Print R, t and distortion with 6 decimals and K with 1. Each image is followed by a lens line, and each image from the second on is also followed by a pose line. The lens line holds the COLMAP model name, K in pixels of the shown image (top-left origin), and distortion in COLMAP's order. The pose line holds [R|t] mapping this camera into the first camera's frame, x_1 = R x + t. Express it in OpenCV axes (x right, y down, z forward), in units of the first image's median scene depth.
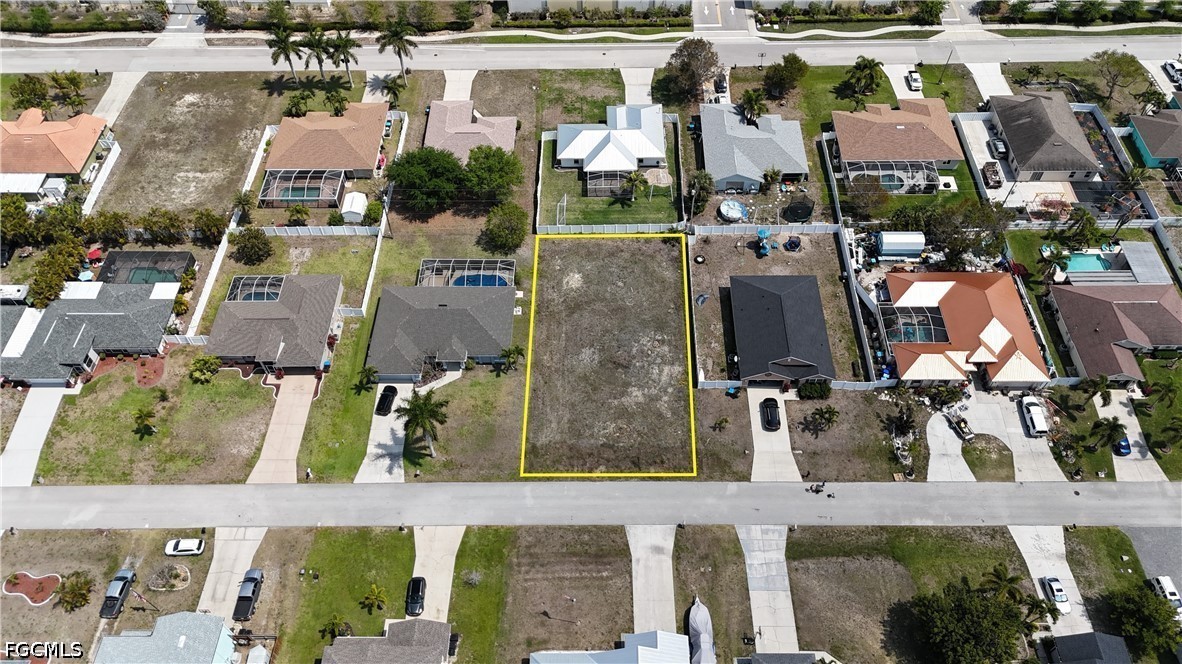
lens RADIAL K [[881.3, 0, 595.1], [0, 881.3, 336.2], [0, 0, 1]] dist [0.032766, -0.024592]
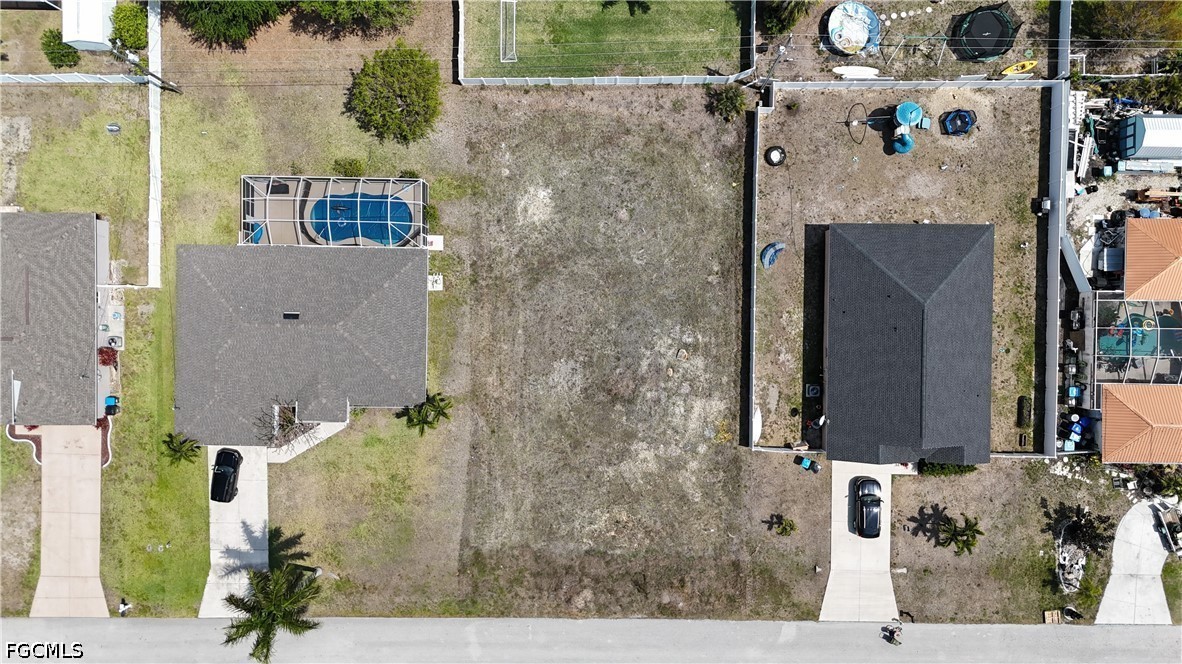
lens RADIAL K [[881.3, 0, 592.6], [0, 881.3, 331.1], [0, 0, 1]] dist [0.032766, -0.024592]
pose [[0.999988, 0.000371, 0.004969, 0.008331], [-0.003381, 0.782887, 0.622155, -0.375582], [-0.003659, -0.622164, 0.782878, 0.590176]]
